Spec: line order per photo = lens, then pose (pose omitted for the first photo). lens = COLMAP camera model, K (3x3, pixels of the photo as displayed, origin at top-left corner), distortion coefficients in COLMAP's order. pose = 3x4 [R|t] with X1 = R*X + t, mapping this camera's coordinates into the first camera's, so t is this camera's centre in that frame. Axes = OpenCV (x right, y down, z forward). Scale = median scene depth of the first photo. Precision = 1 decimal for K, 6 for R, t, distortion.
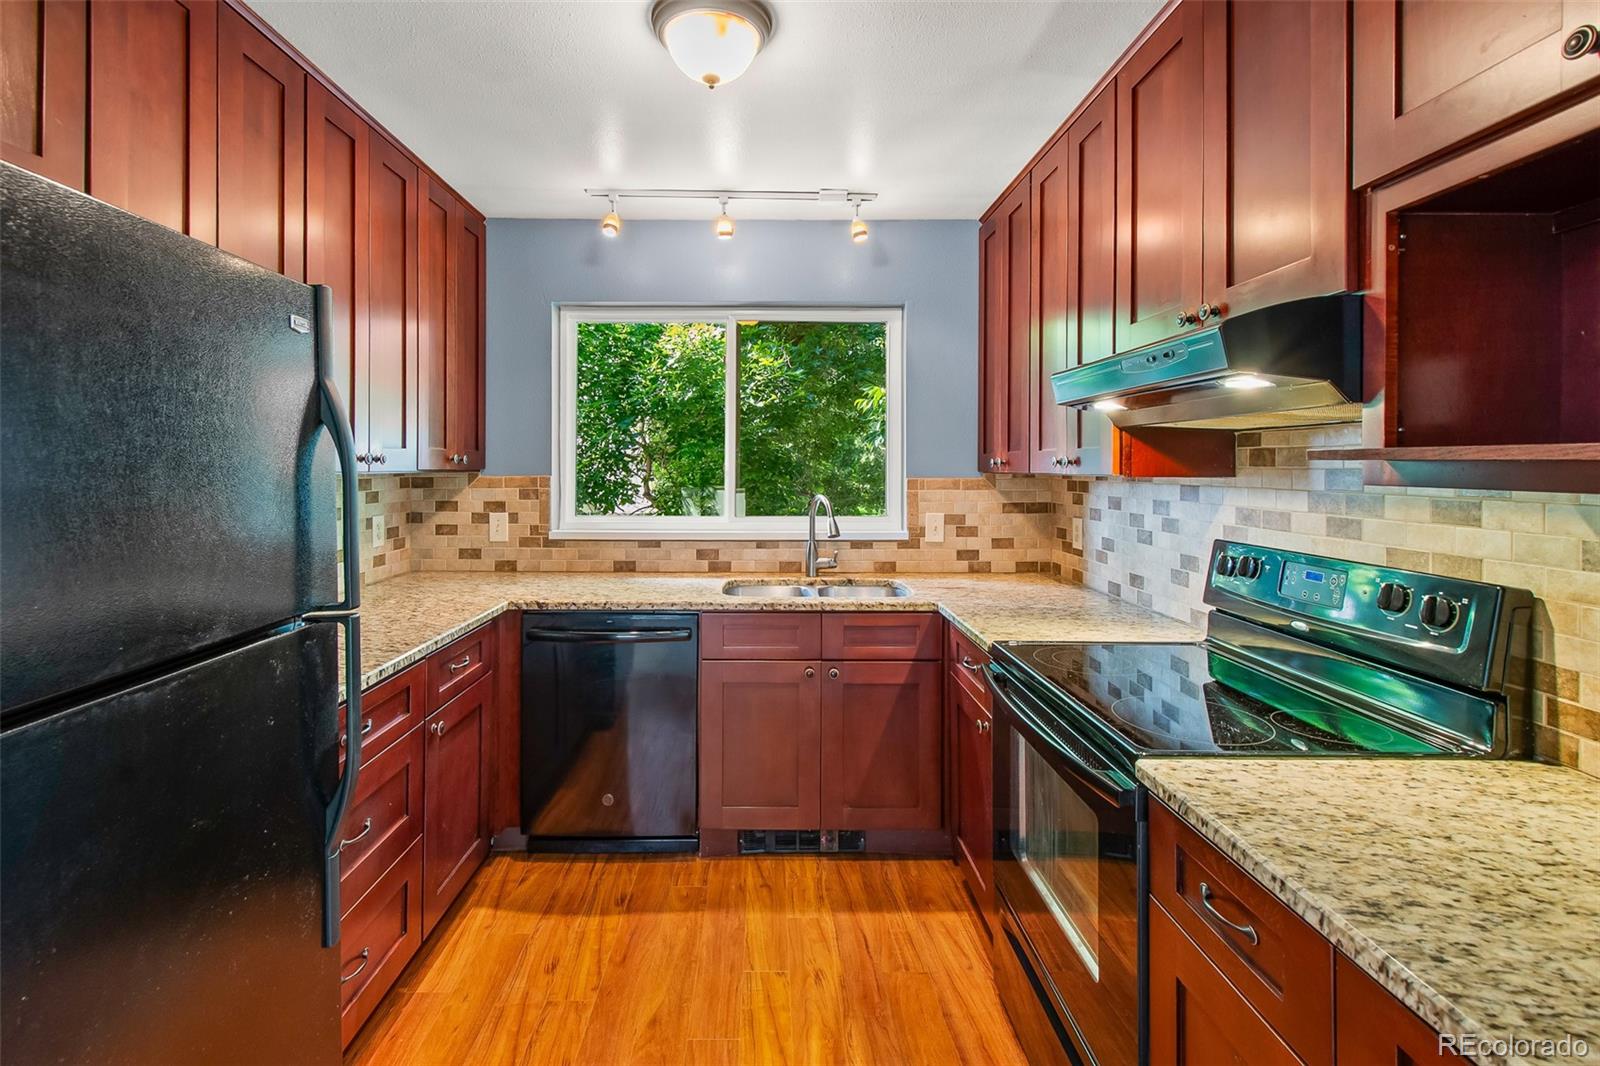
lens RADIAL K [[710.8, 0, 777.8], [0, 710.8, 554.9], [0, 0, 1]] dist [0.001522, -0.000140]
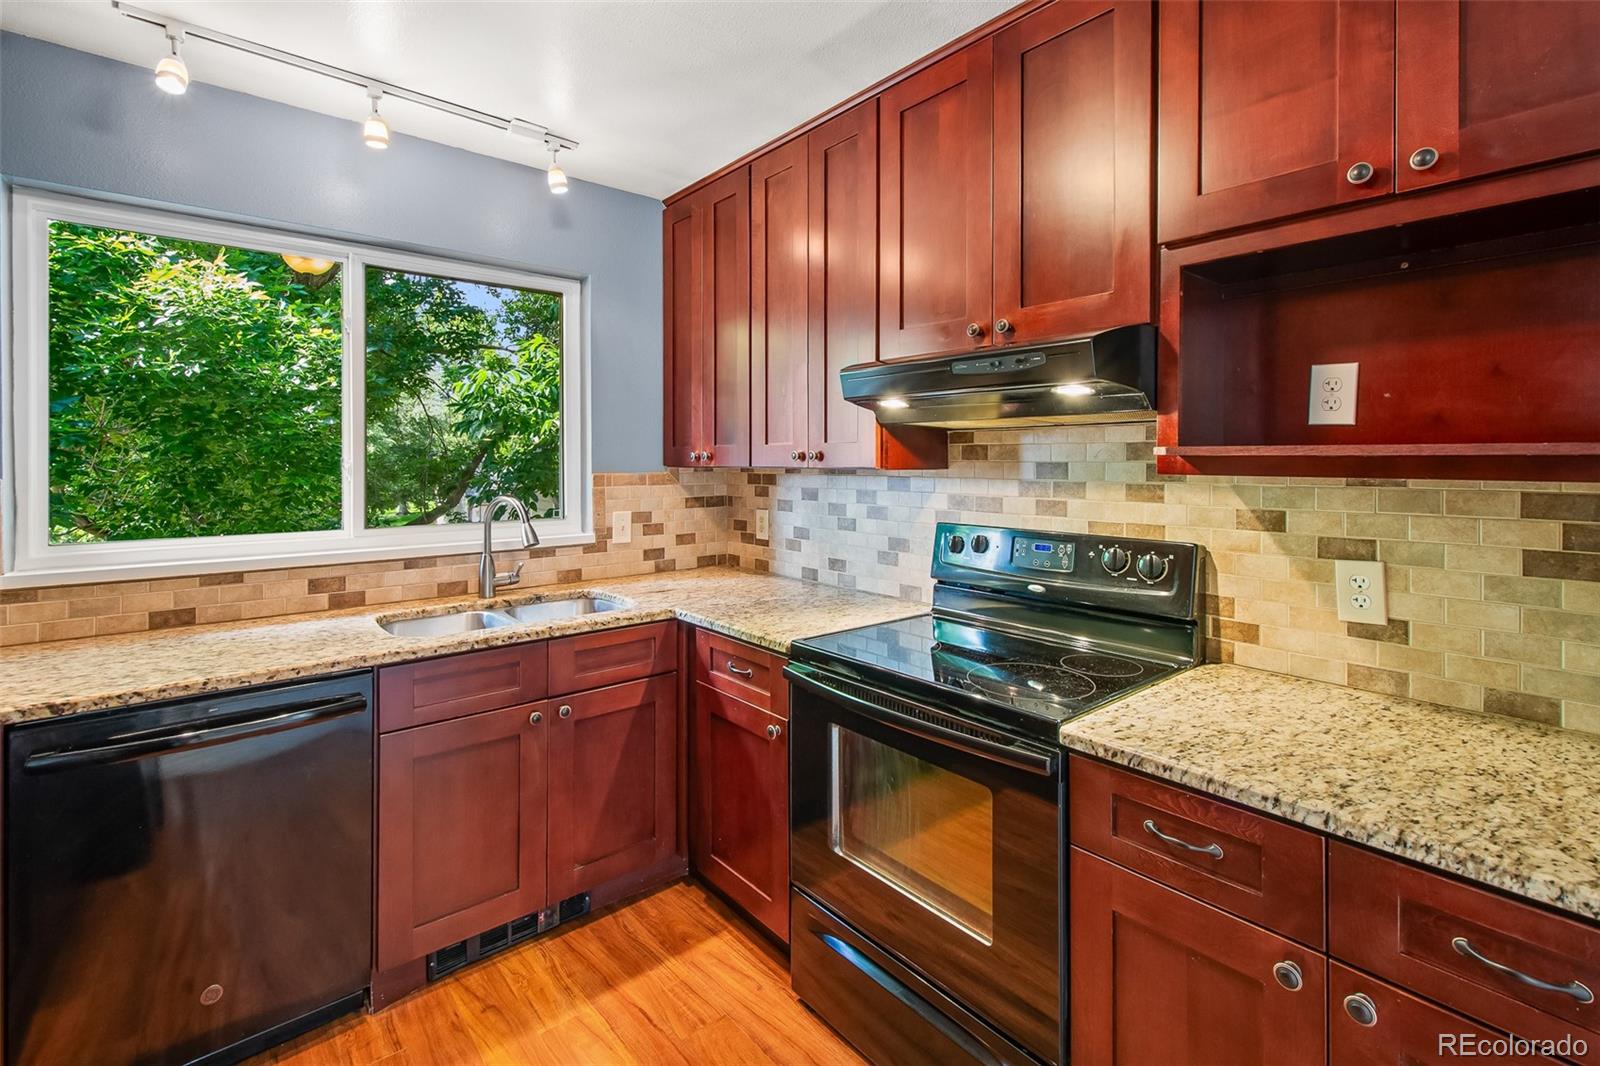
lens RADIAL K [[713.3, 0, 800.0], [0, 713.3, 533.0], [0, 0, 1]] dist [0.011811, -0.004282]
pose [[0.774529, -0.067543, 0.628922, -0.224758], [0.080968, 0.996690, 0.007327, -0.024203], [-0.627335, 0.045248, 0.777434, 0.179382]]
